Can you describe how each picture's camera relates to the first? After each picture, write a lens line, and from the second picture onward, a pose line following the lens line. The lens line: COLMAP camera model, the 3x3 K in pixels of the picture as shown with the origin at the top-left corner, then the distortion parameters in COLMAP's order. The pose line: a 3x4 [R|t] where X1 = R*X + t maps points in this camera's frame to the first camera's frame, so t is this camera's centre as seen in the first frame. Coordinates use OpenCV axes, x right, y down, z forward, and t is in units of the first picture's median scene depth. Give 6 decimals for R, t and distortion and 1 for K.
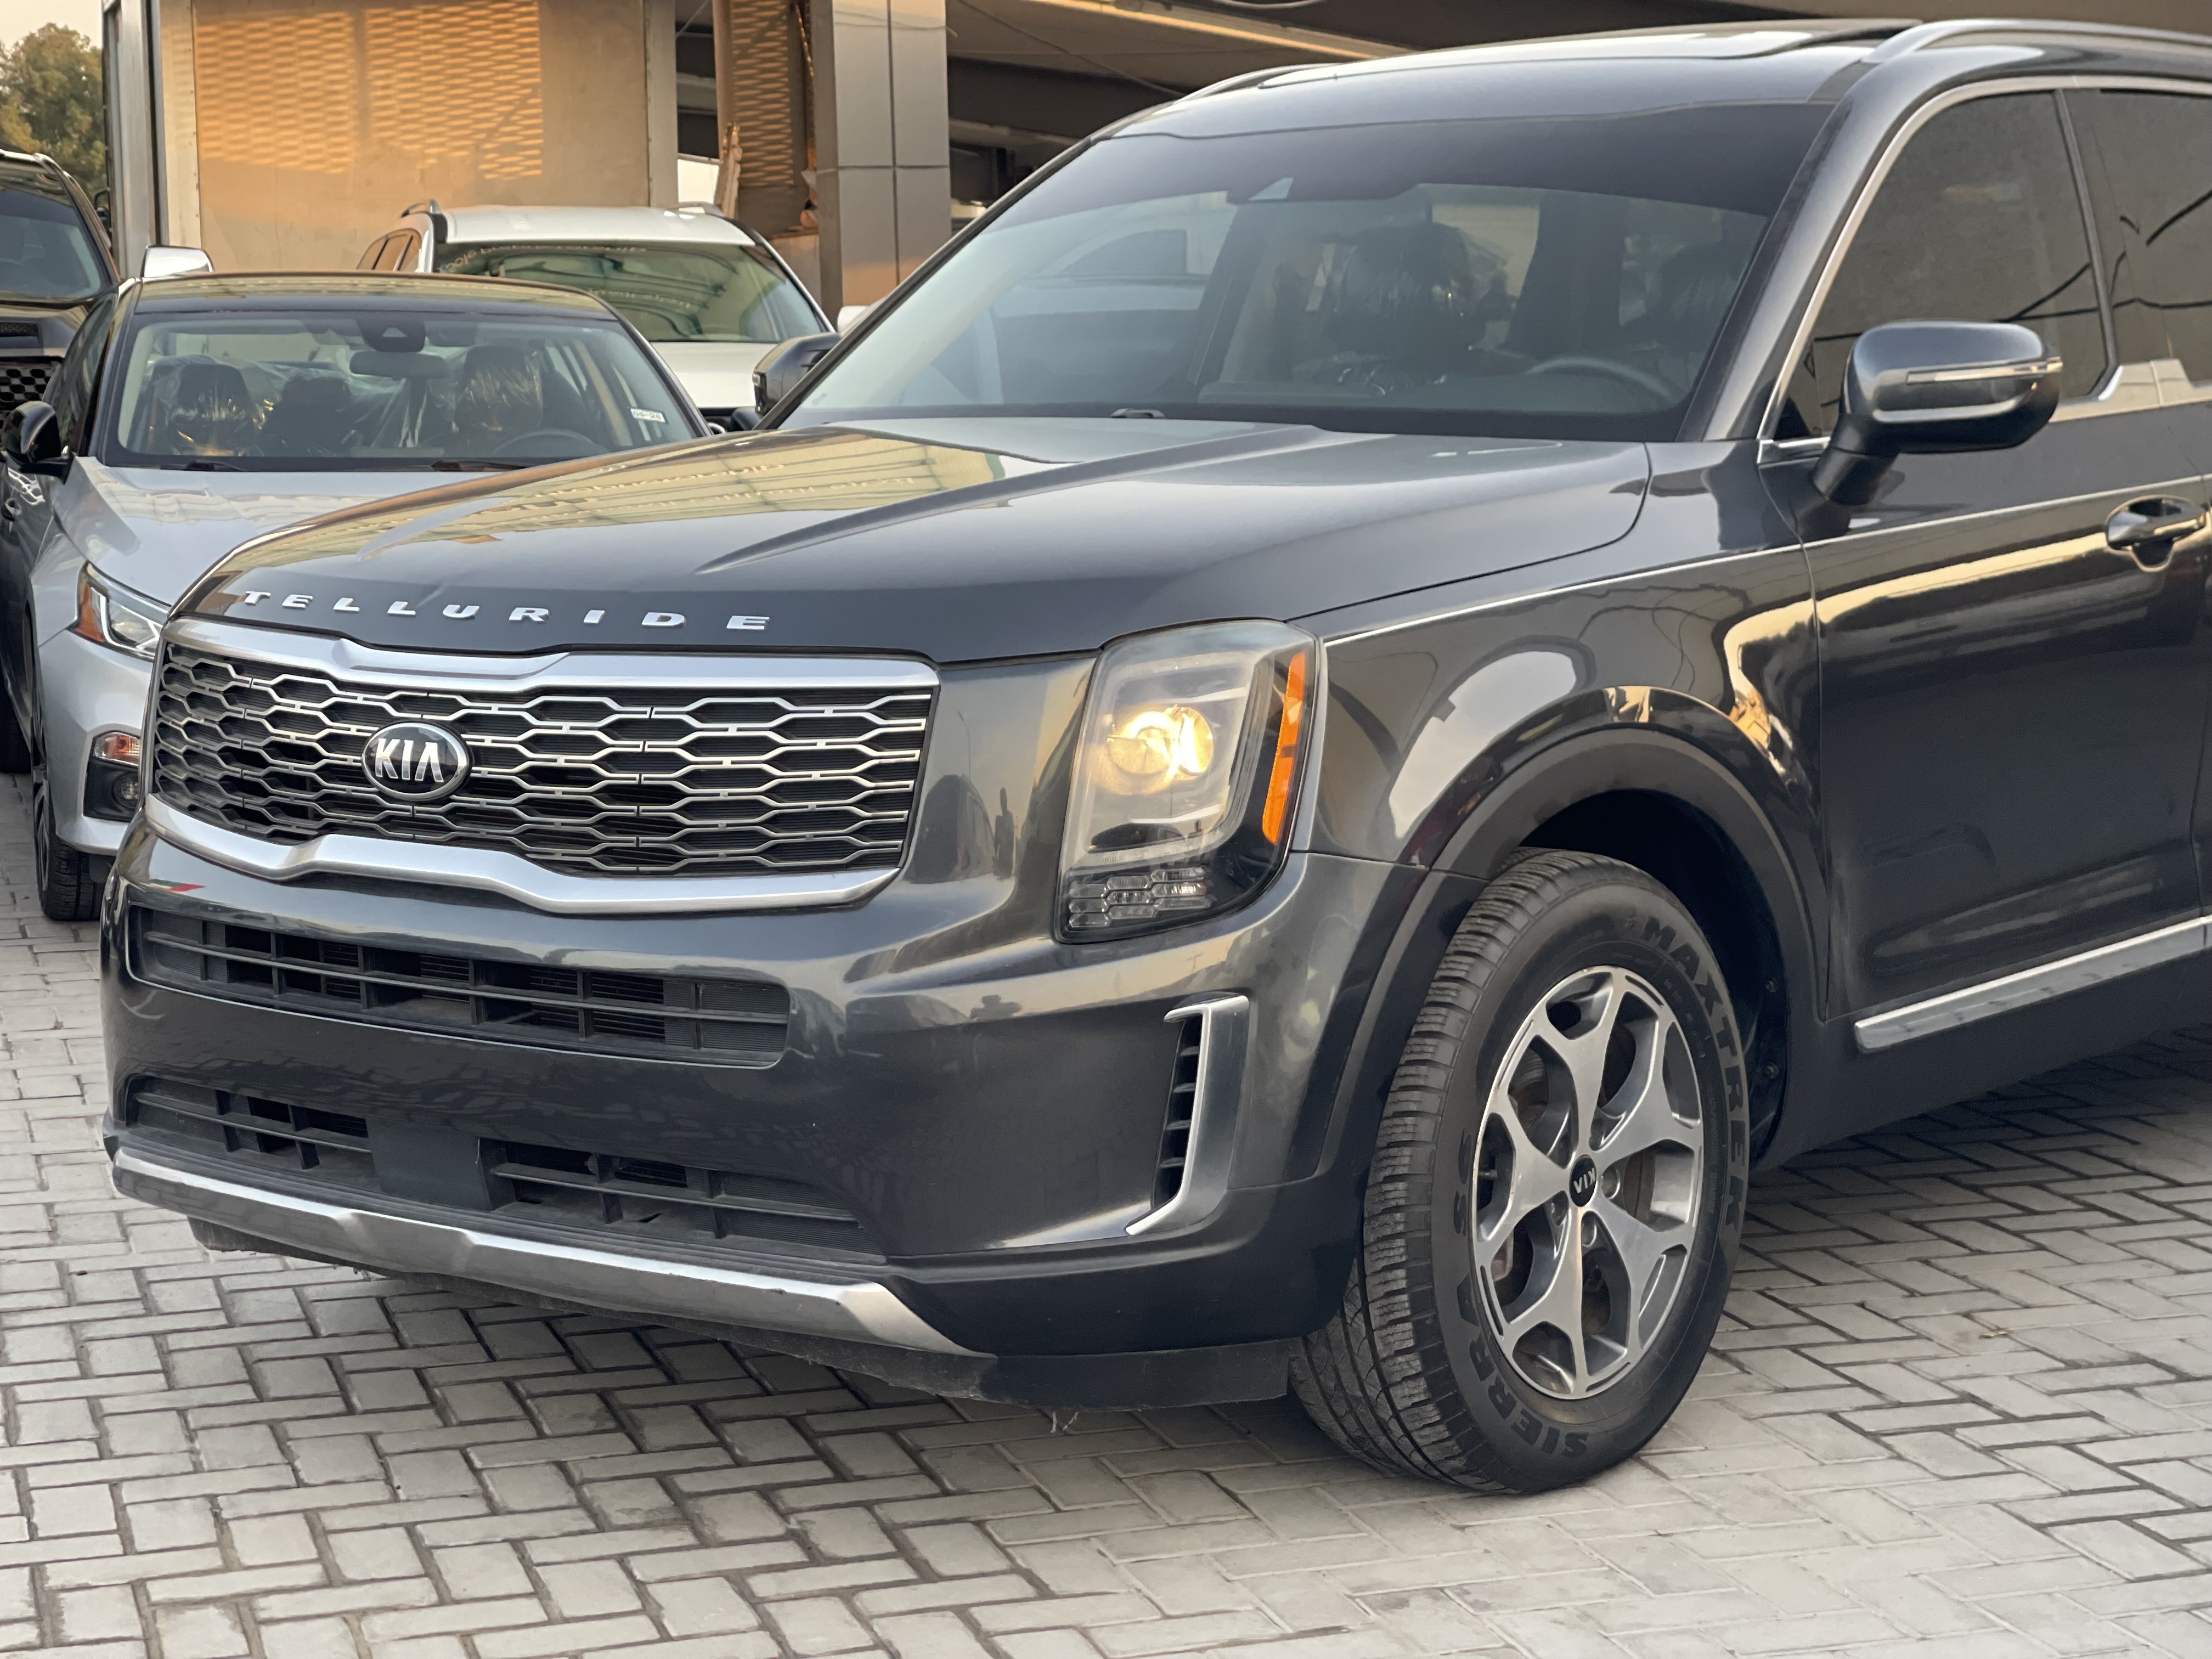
lens RADIAL K [[4117.1, 0, 1104.1], [0, 4117.1, 829.5], [0, 0, 1]] dist [0.196472, 0.000000]
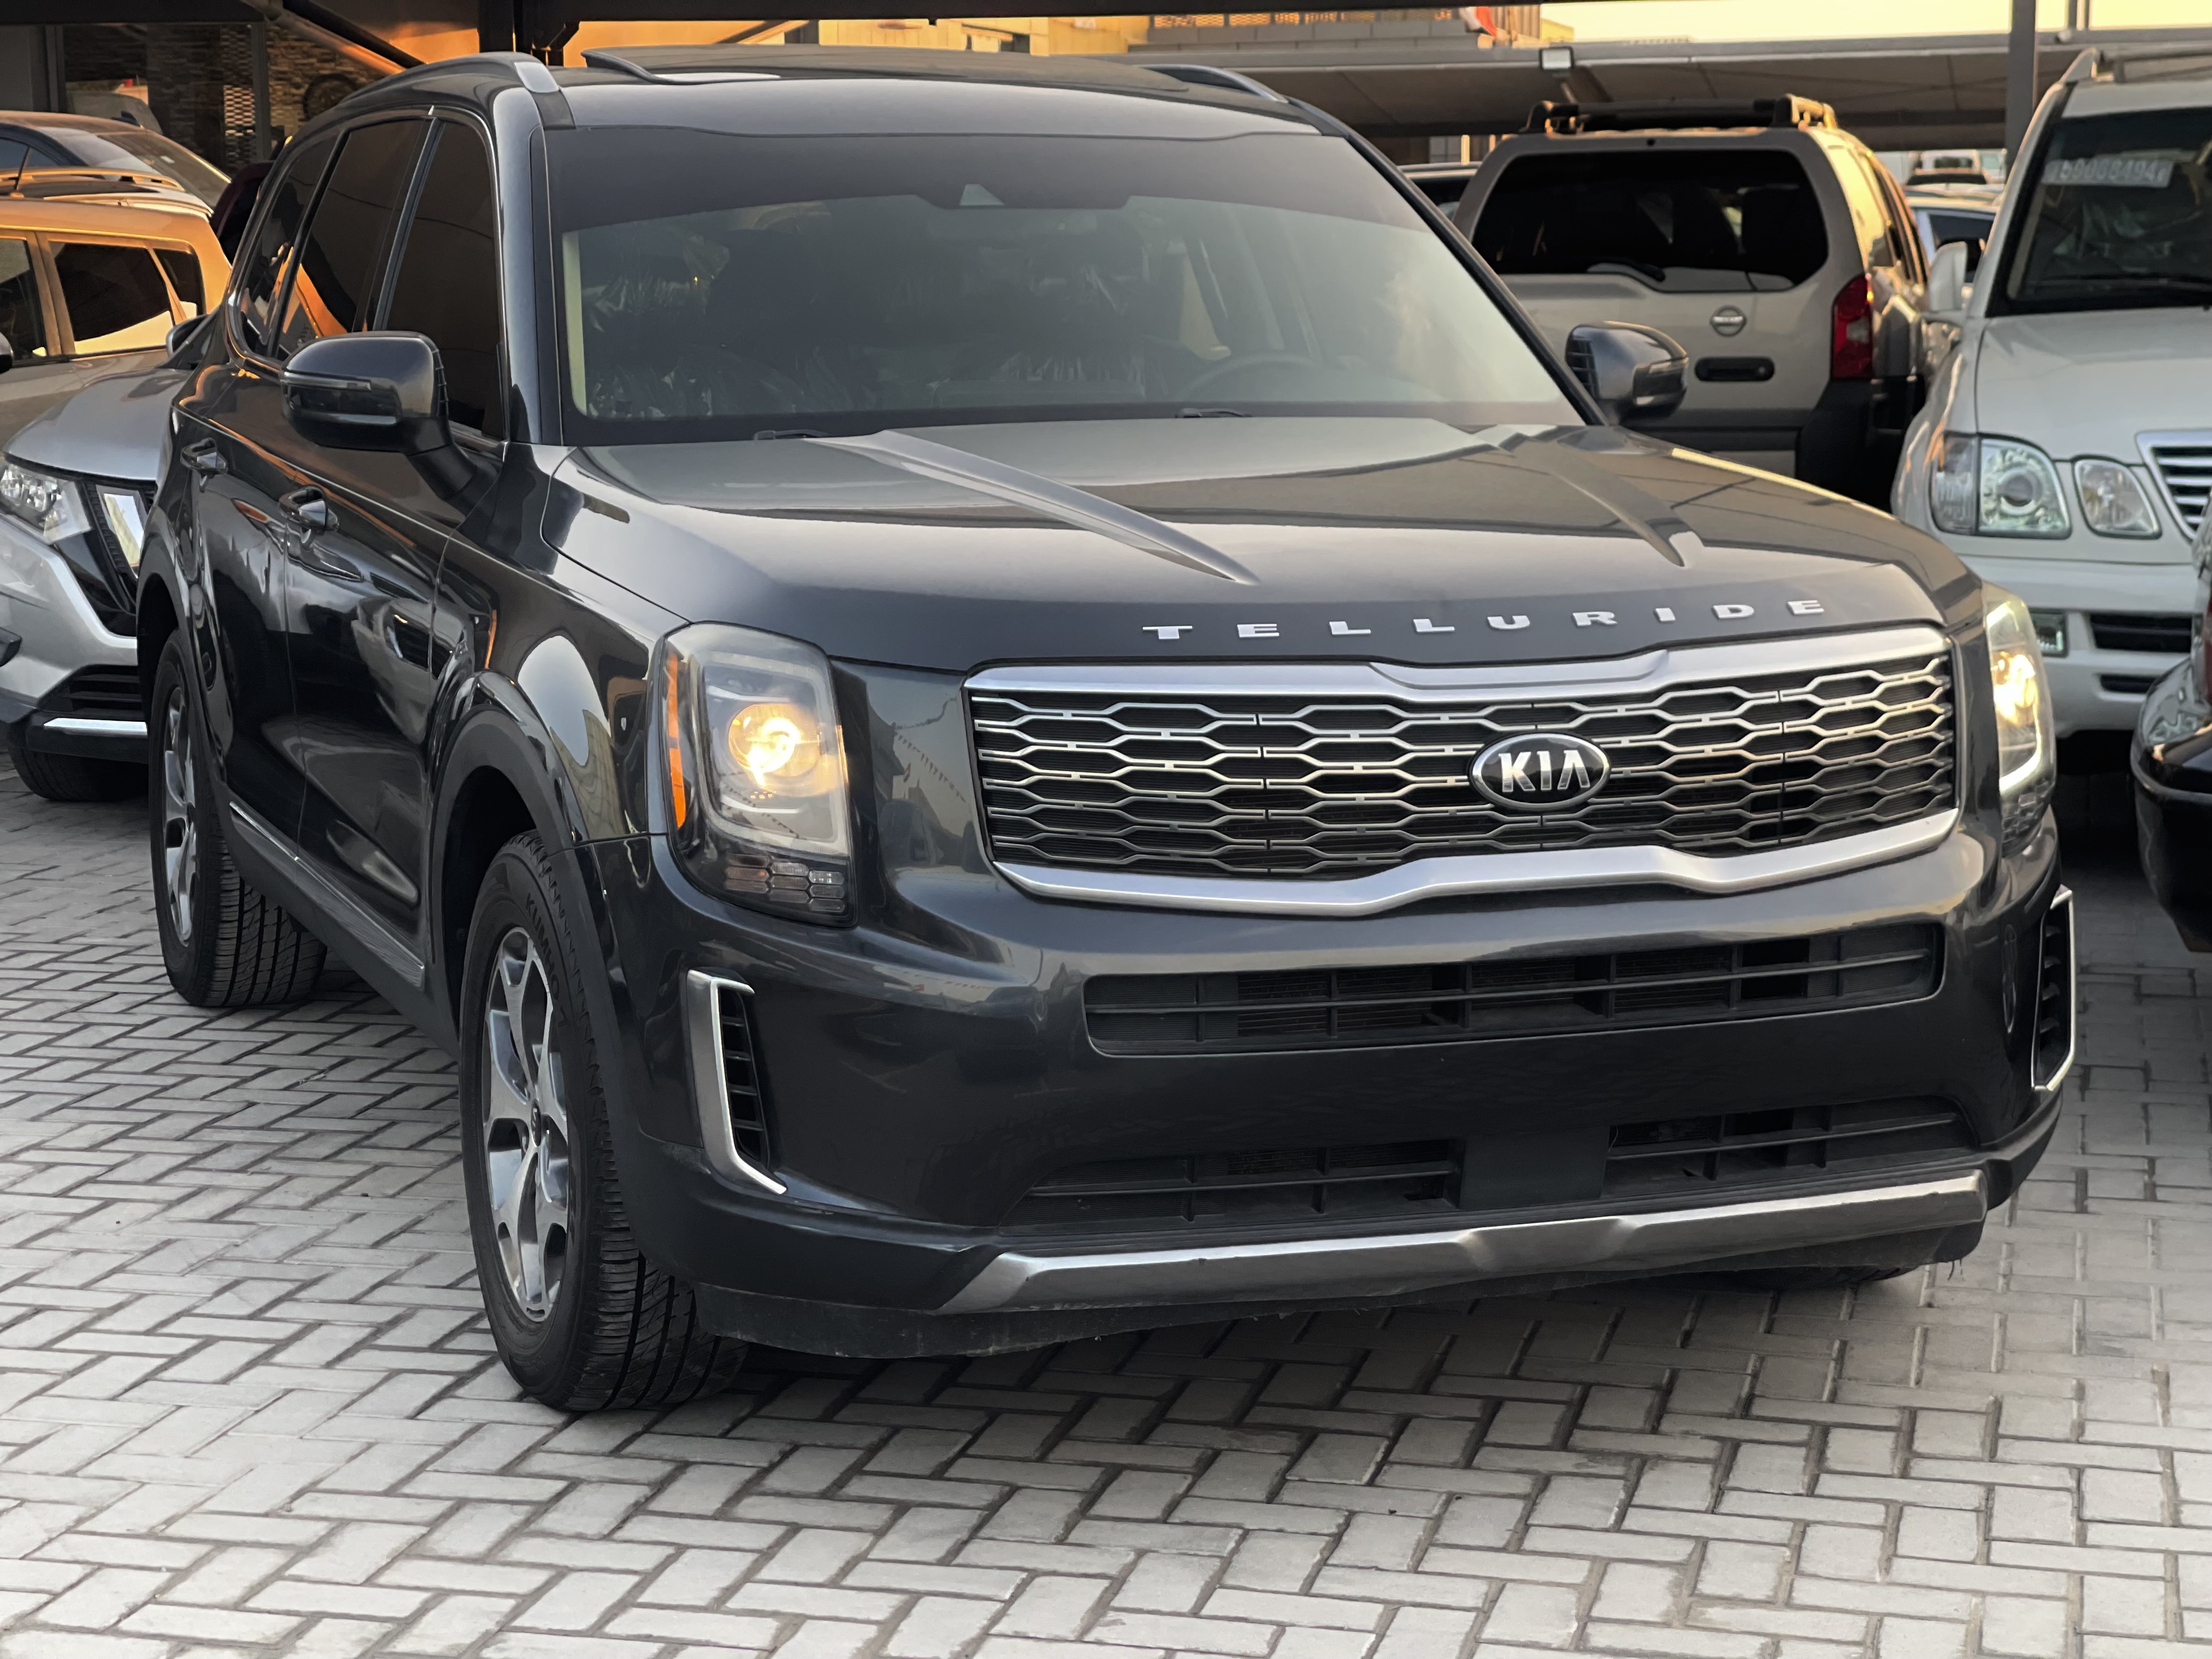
lens RADIAL K [[4117.1, 0, 1095.8], [0, 4117.1, 831.6], [0, 0, 1]] dist [0.196472, 0.000000]
pose [[0.501571, -0.111006, 0.857965, -1.101079], [0.101124, 0.992458, 0.069289, -0.083853], [-0.859186, 0.052007, 0.509014, 0.586714]]
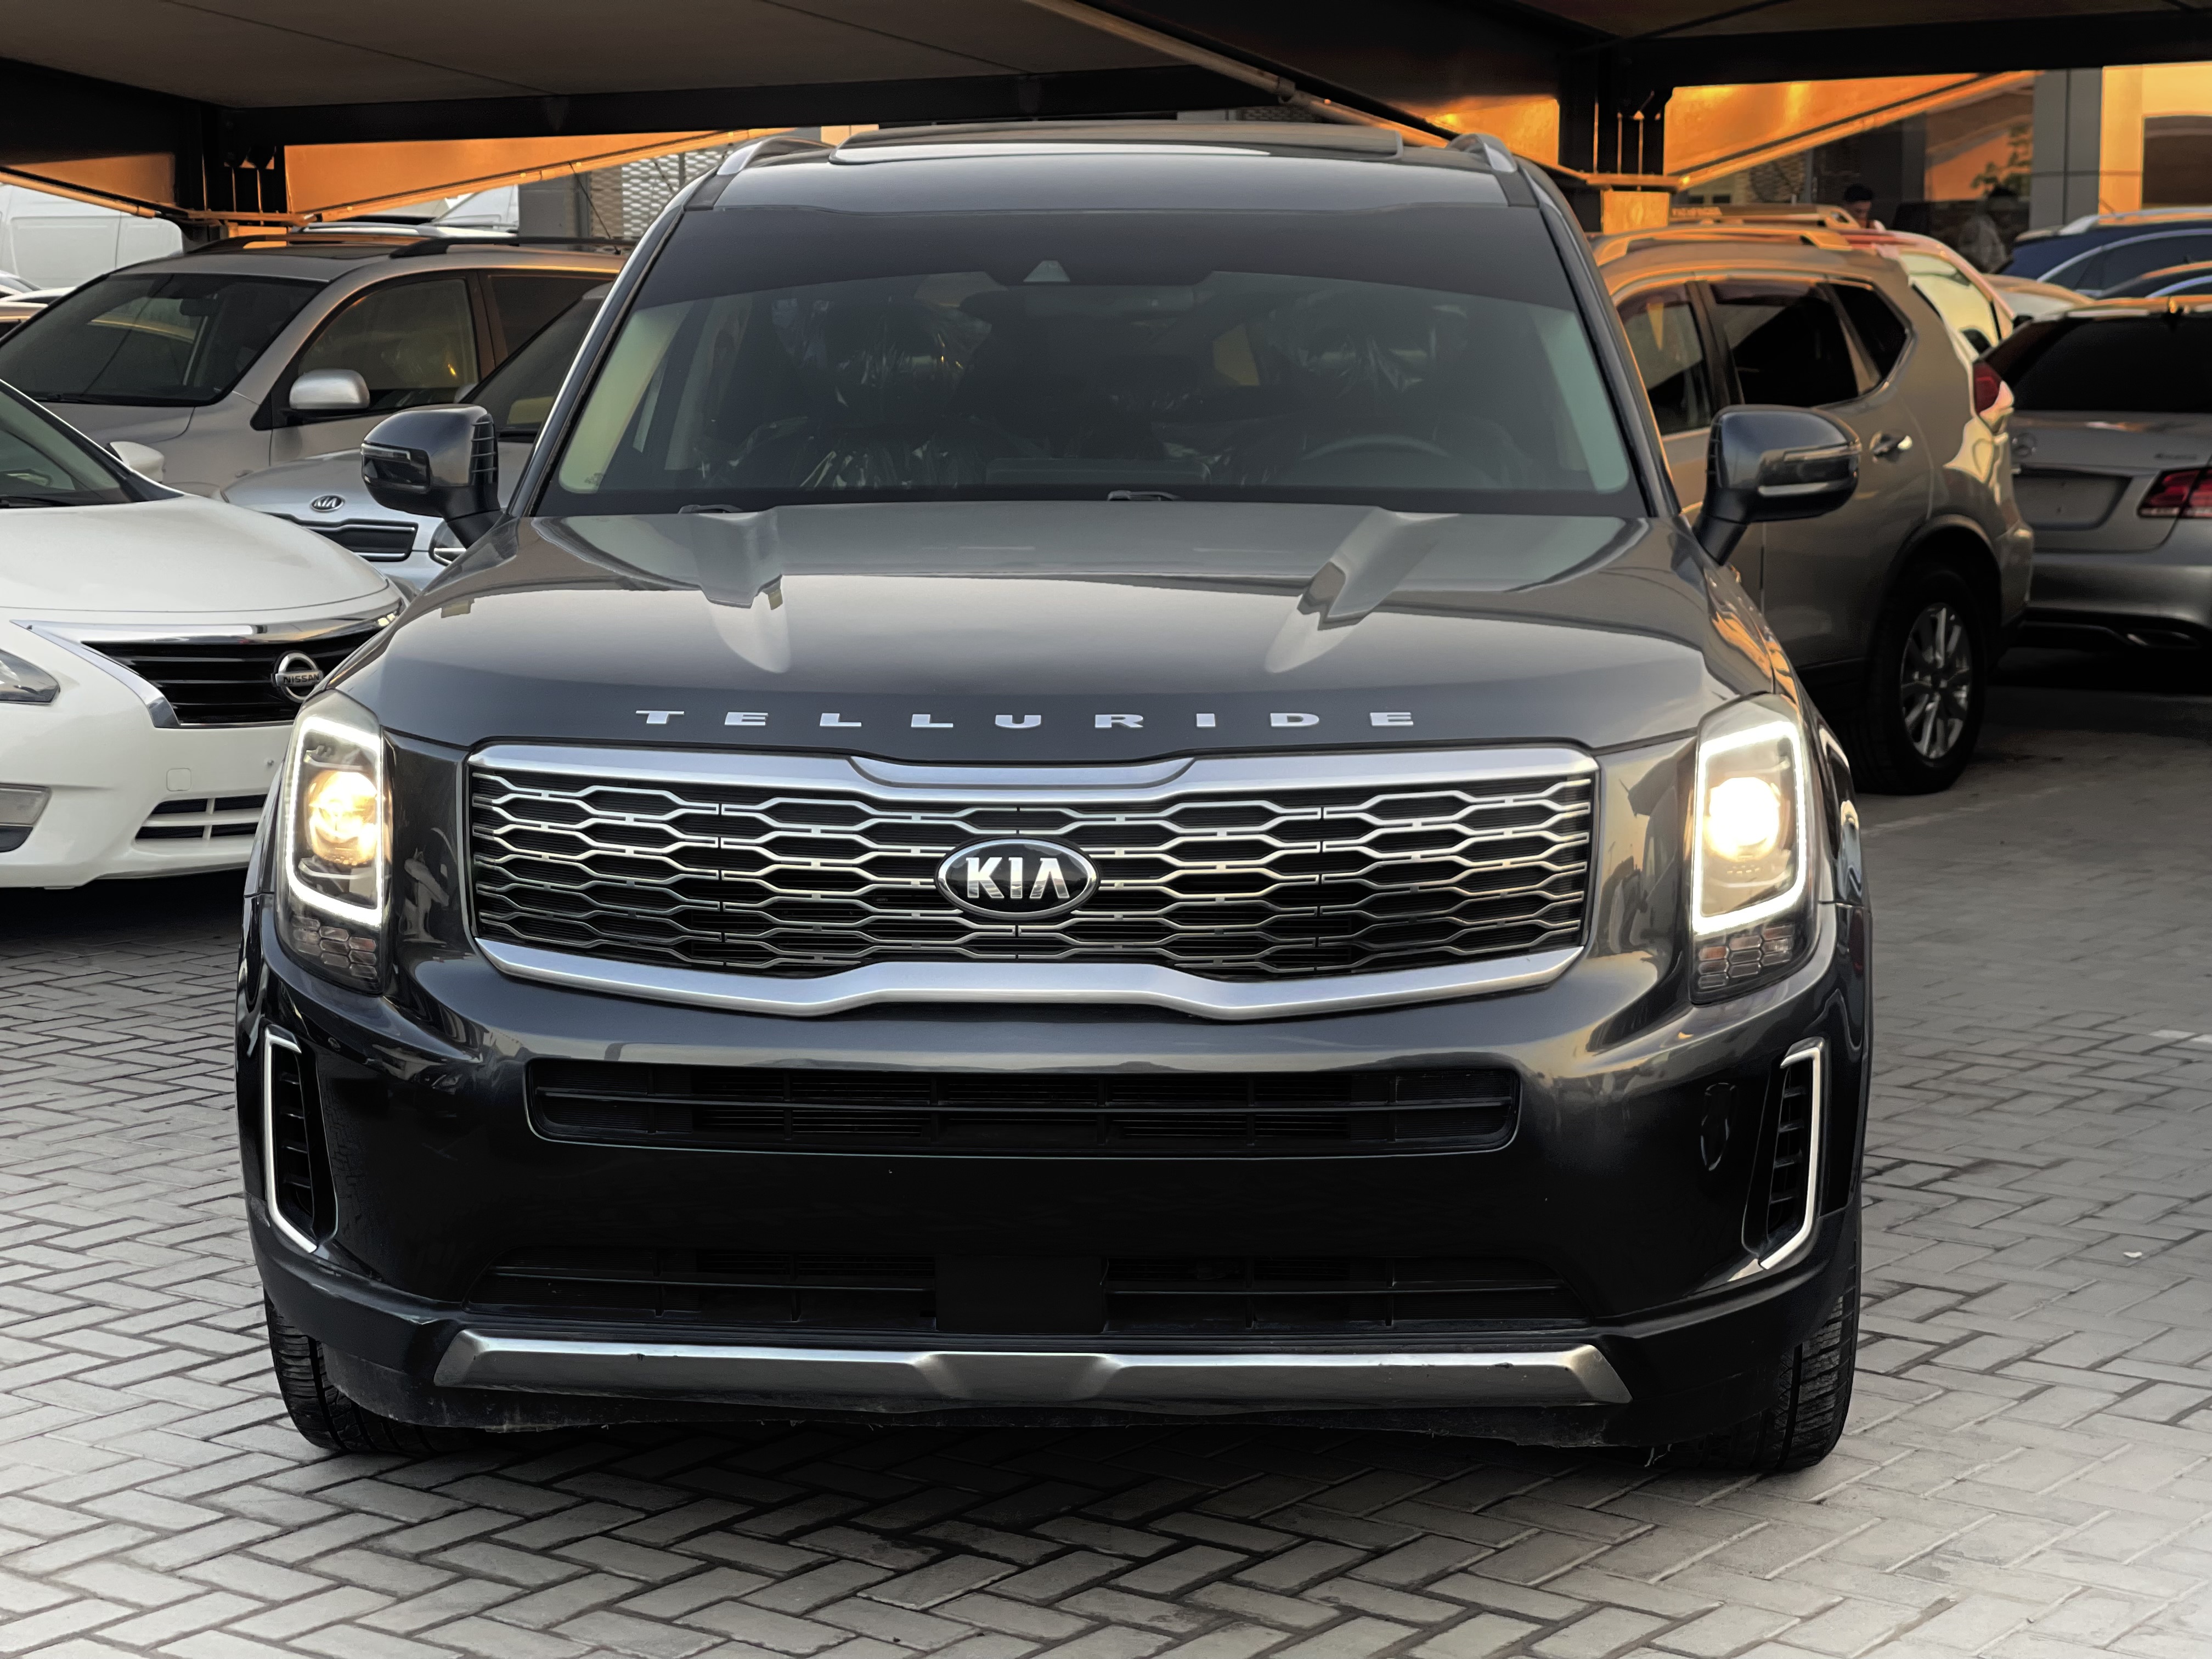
lens RADIAL K [[4117.1, 0, 1106.3], [0, 4117.1, 829.1], [0, 0, 1]] dist [0.196472, 0.000000]
pose [[0.801742, -0.063394, 0.594299, -0.728448], [0.063619, 0.997762, 0.020605, -0.047104], [-0.594275, 0.021288, 0.803980, 0.216709]]
